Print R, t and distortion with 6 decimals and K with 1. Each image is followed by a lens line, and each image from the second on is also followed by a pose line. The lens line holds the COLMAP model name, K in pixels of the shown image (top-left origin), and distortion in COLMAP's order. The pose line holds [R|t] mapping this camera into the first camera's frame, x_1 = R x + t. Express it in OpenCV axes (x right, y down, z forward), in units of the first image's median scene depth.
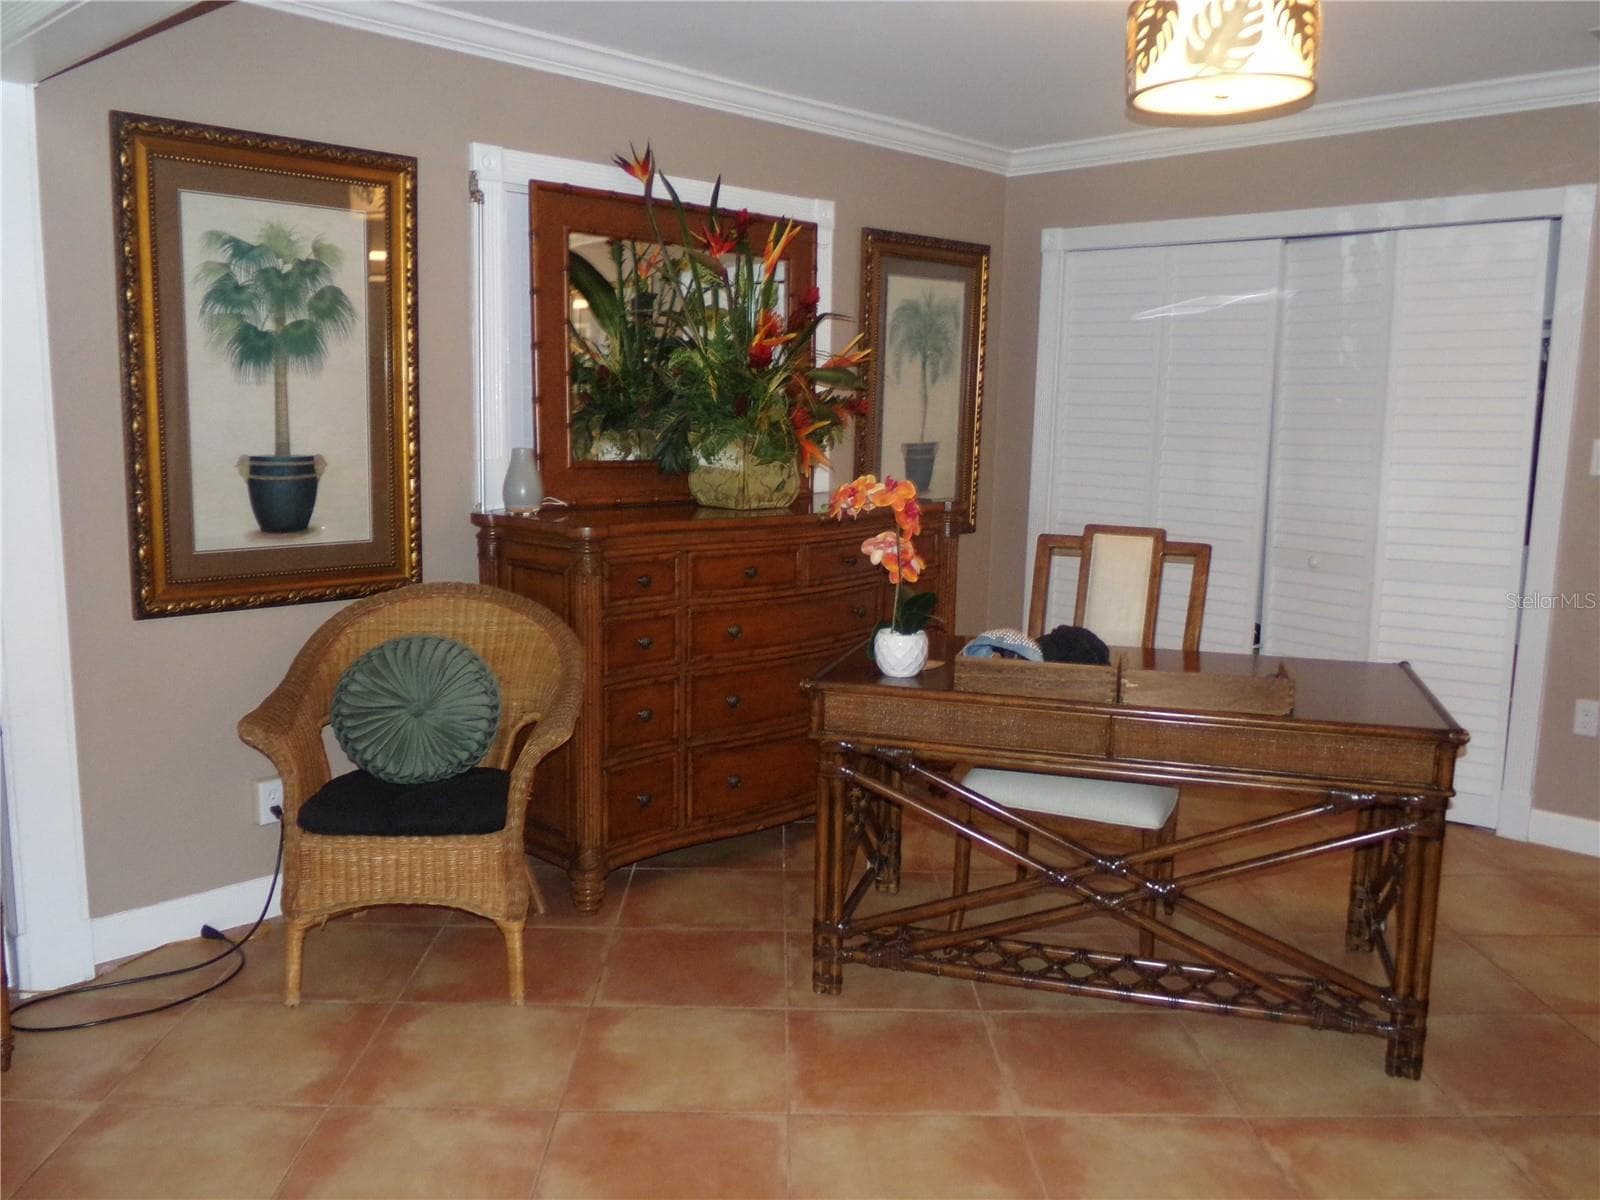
lens RADIAL K [[1303.0, 0, 802.1], [0, 1303.0, 607.5], [0, 0, 1]] dist [-0.007043, -0.030275]
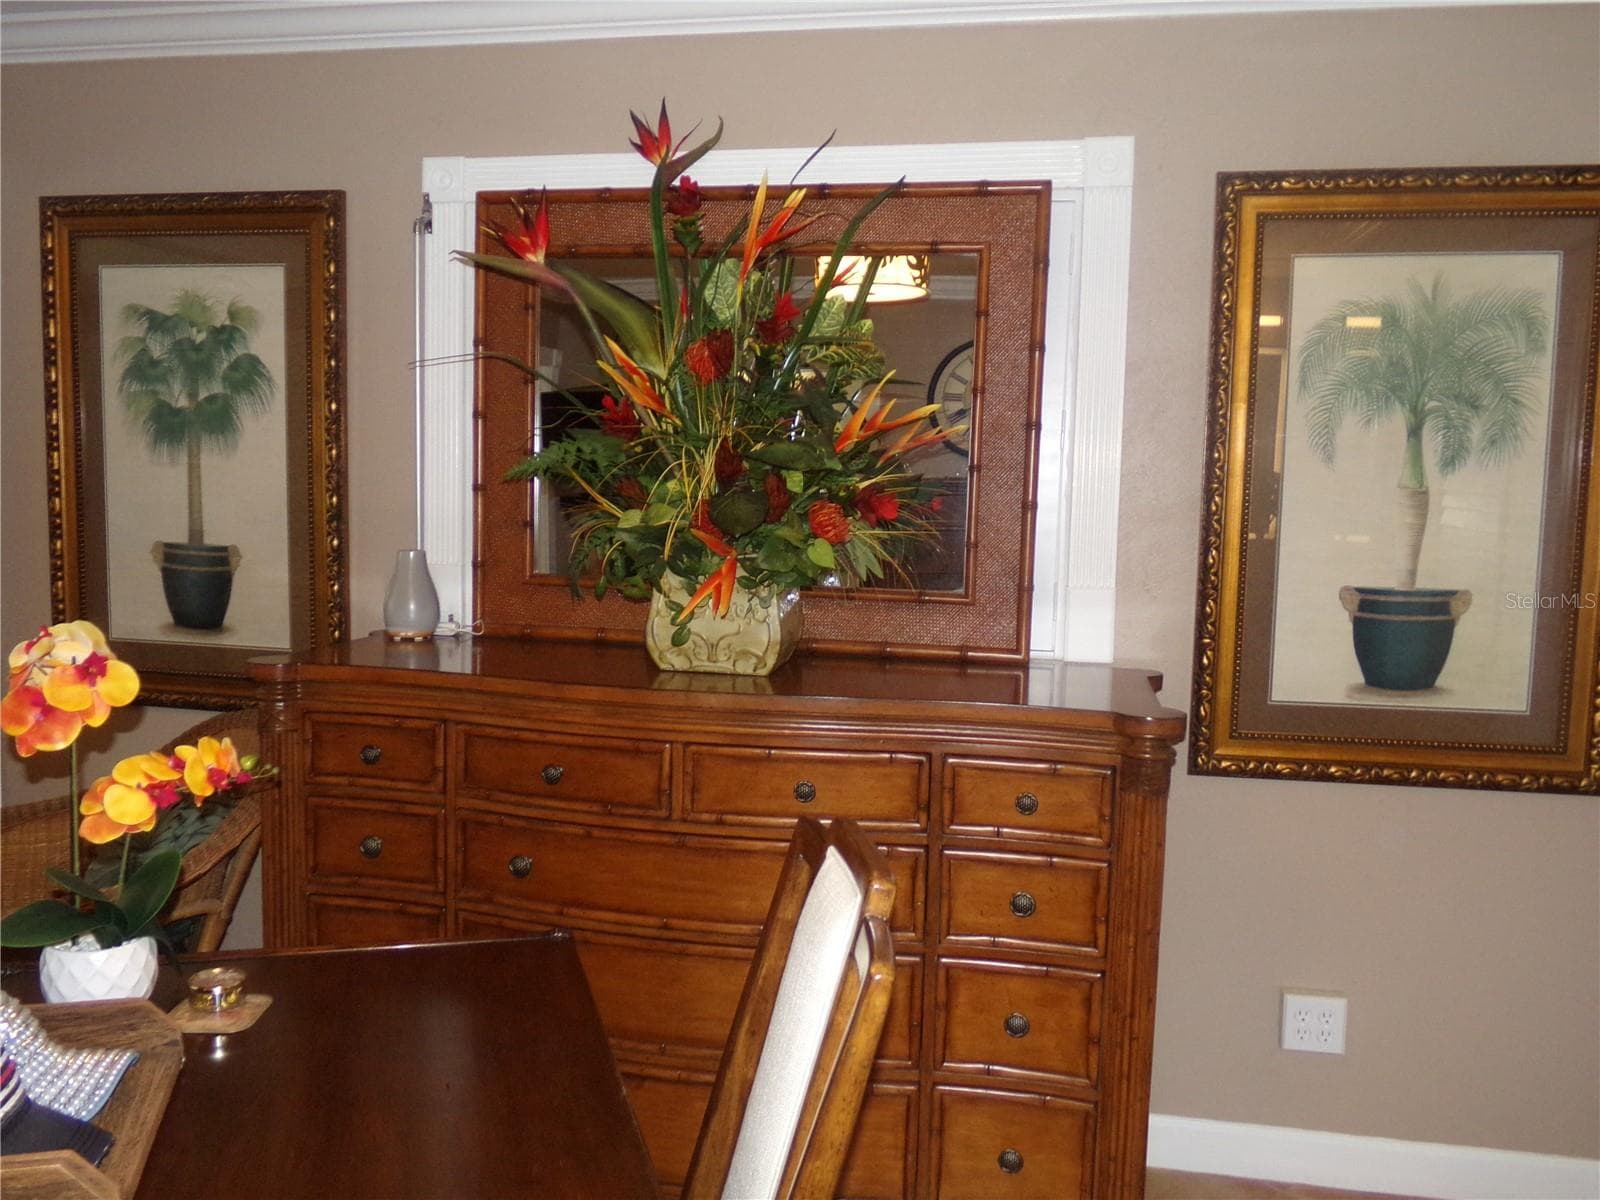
lens RADIAL K [[1303.0, 0, 804.3], [0, 1303.0, 602.4], [0, 0, 1]] dist [-0.007043, -0.030275]
pose [[0.547210, 0.082653, -0.832904, 0.587312], [-0.145759, 0.989317, 0.002412, -0.141009], [0.824206, 0.120083, 0.553412, 0.857300]]
